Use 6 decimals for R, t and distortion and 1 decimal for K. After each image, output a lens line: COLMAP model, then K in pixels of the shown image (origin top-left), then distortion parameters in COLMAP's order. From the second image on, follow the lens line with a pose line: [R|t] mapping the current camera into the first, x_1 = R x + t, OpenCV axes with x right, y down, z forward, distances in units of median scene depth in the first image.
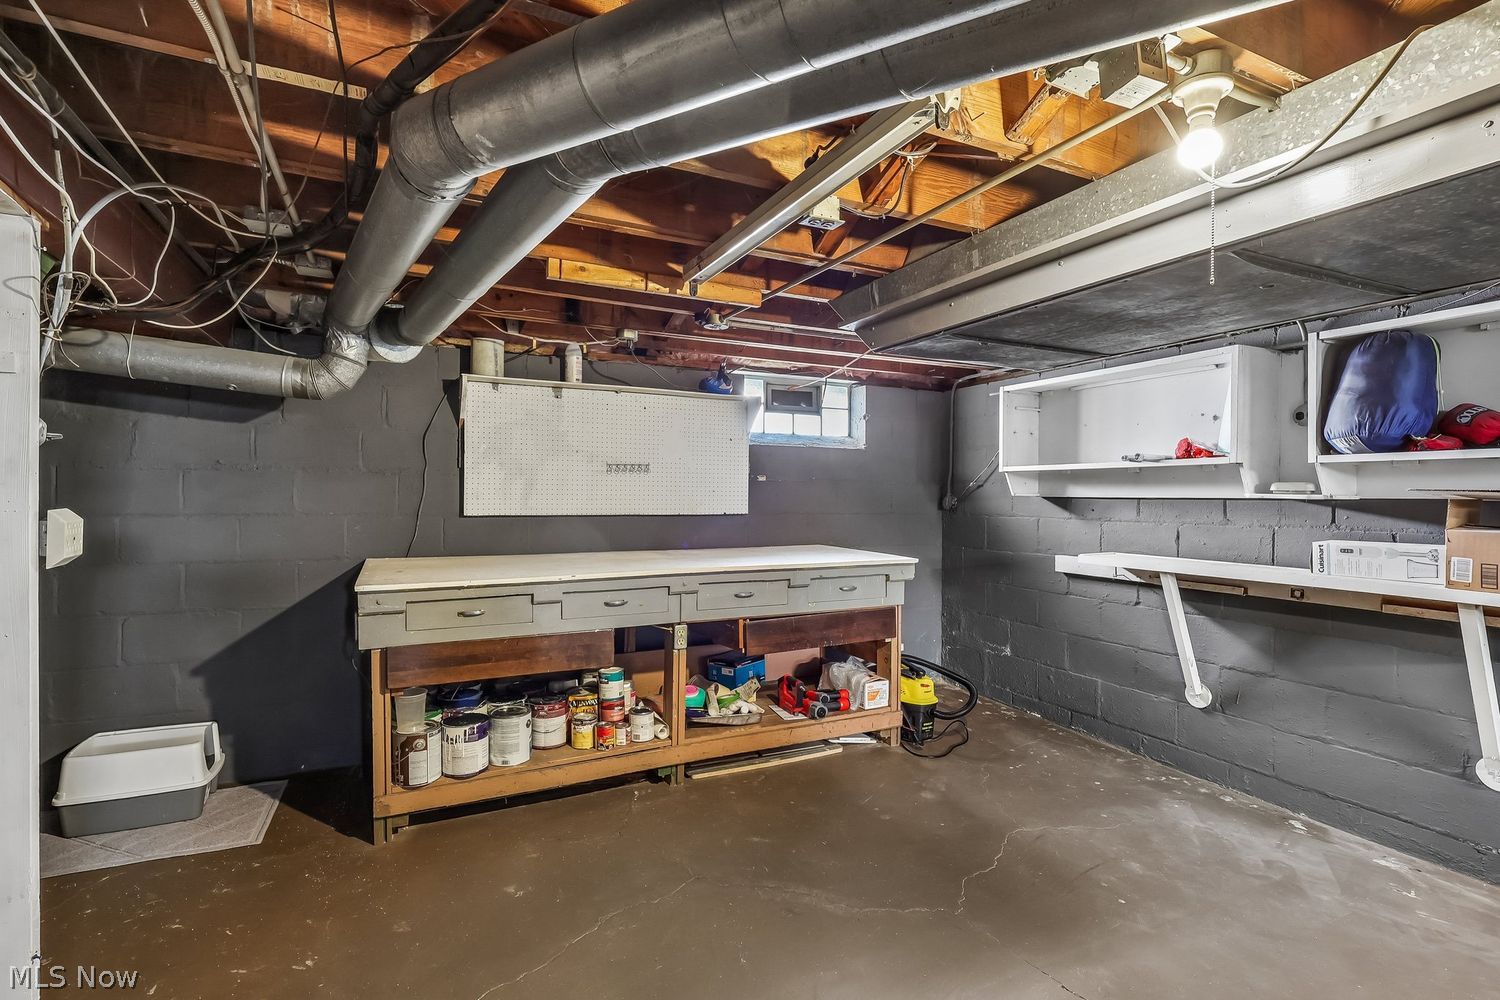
lens RADIAL K [[707.4, 0, 754.0], [0, 707.4, 494.3], [0, 0, 1]] dist [-0.003971, 0.001118]
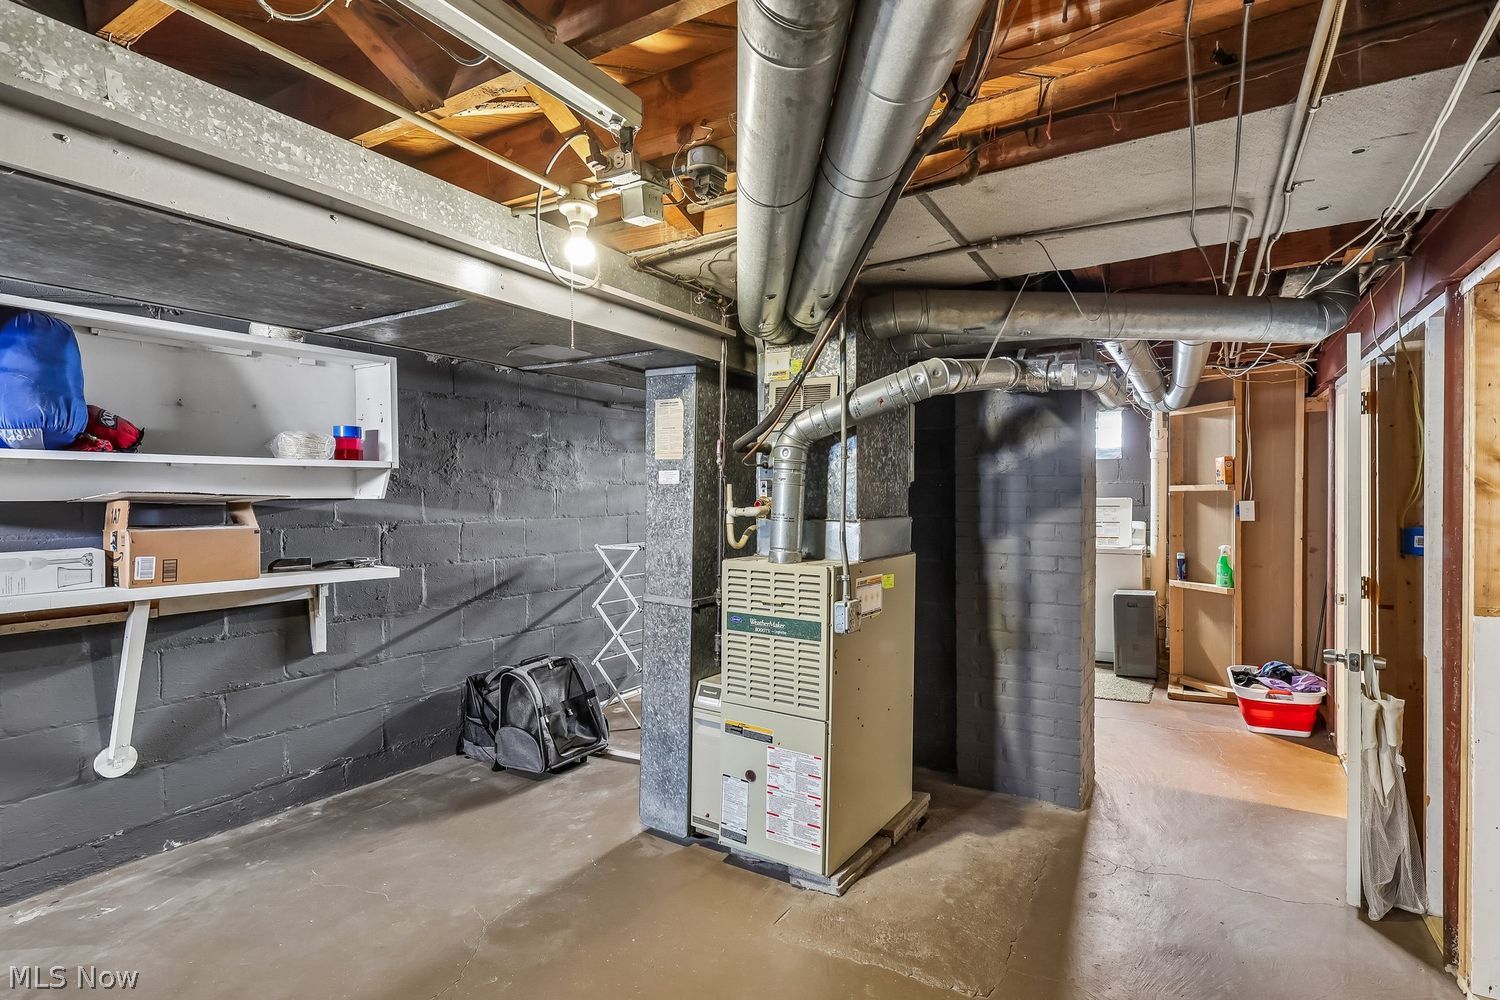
lens RADIAL K [[707.4, 0, 812.5], [0, 707.4, 494.9], [0, 0, 1]] dist [-0.003971, 0.001118]
pose [[-0.566047, -0.008312, 0.824331, -0.407020], [-0.000077, 0.999950, 0.010030, -0.012203], [-0.824373, 0.005614, -0.566019, 0.745841]]
